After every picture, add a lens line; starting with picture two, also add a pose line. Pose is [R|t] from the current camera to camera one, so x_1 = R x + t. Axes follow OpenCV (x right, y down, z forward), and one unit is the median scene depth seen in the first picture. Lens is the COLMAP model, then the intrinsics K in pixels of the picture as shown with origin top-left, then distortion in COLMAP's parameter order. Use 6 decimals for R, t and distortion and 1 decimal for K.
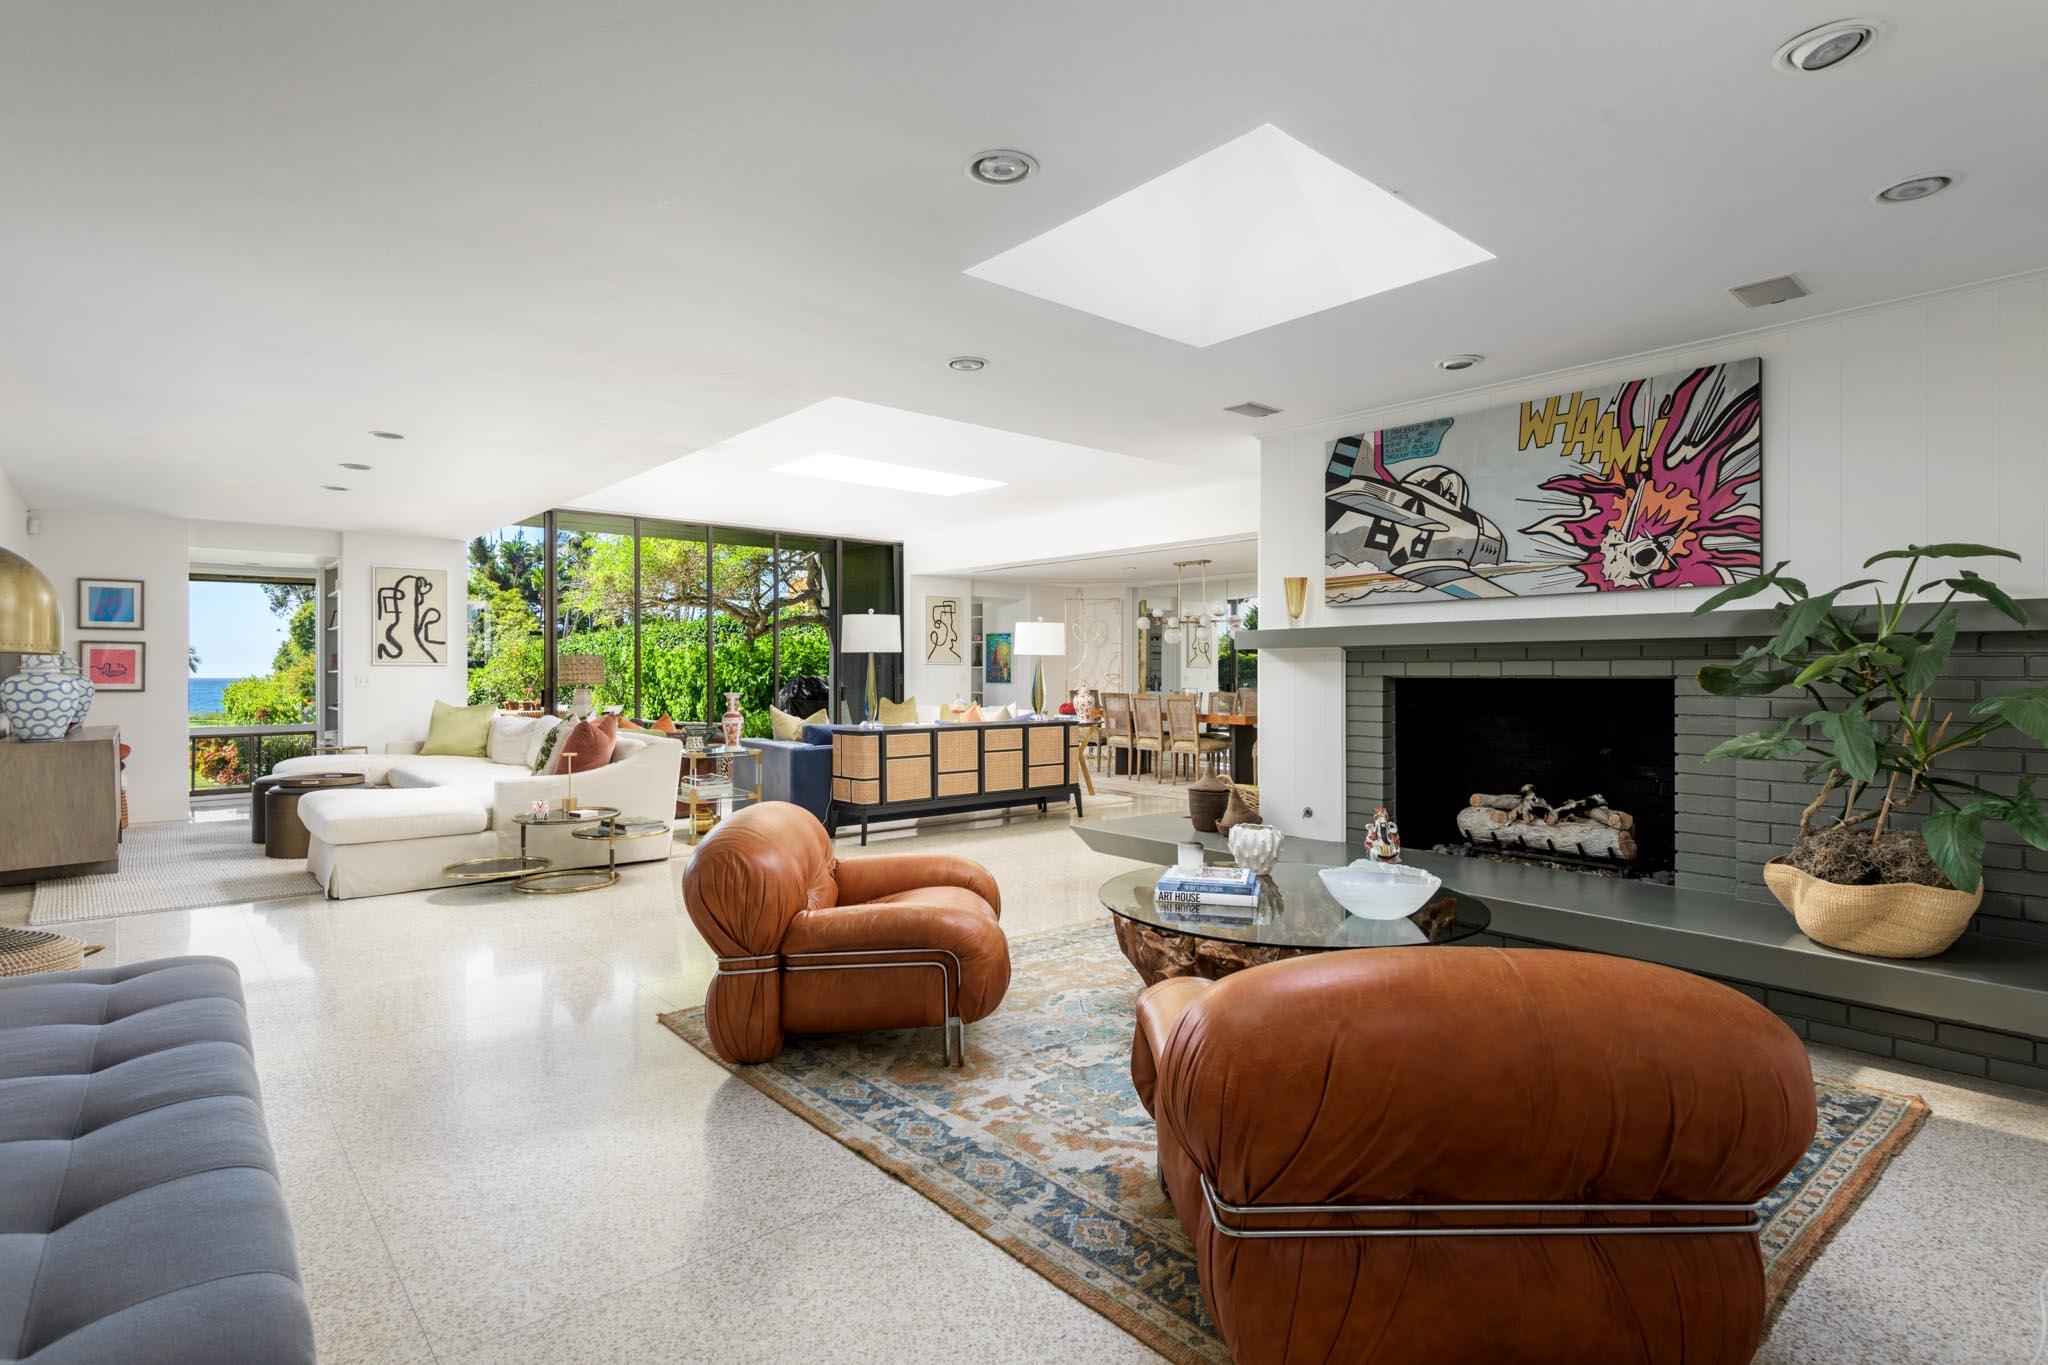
lens RADIAL K [[1041.9, 0, 1033.3], [0, 1041.9, 671.6], [0, 0, 1]] dist [-0.000650, -0.000457]
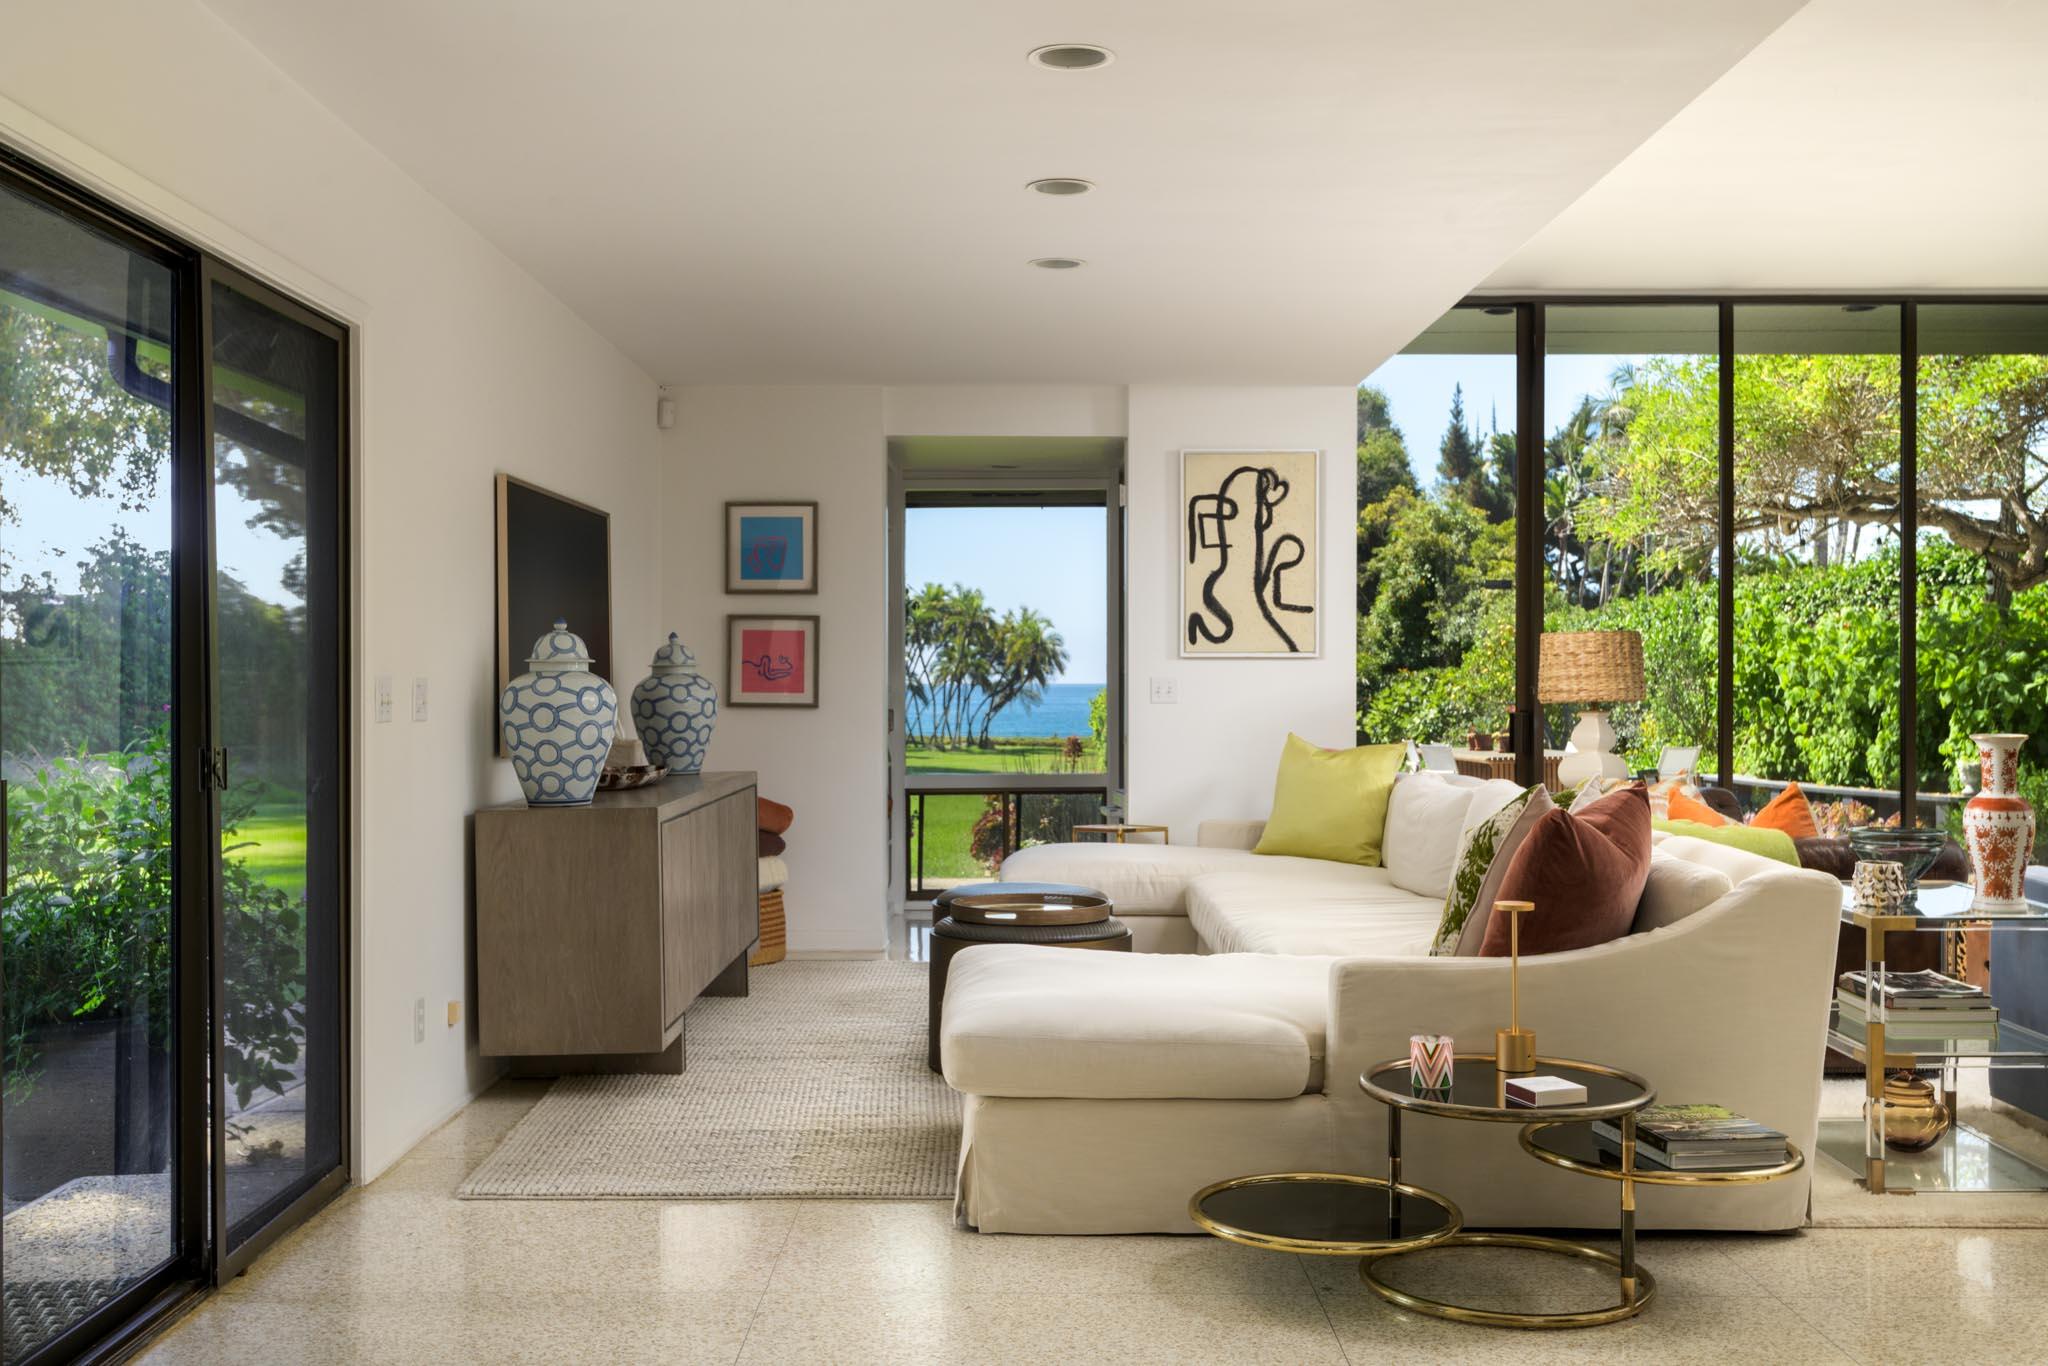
lens RADIAL K [[2025.7, 0, 1017.7], [0, 2025.7, 677.7], [0, 0, 1]] dist [-0.007352, 0.000000]
pose [[0.760538, 0.002113, -0.649290, -0.090953], [-0.000701, 0.999997, 0.002433, 0.000939], [0.649293, -0.001395, 0.760537, 0.259692]]
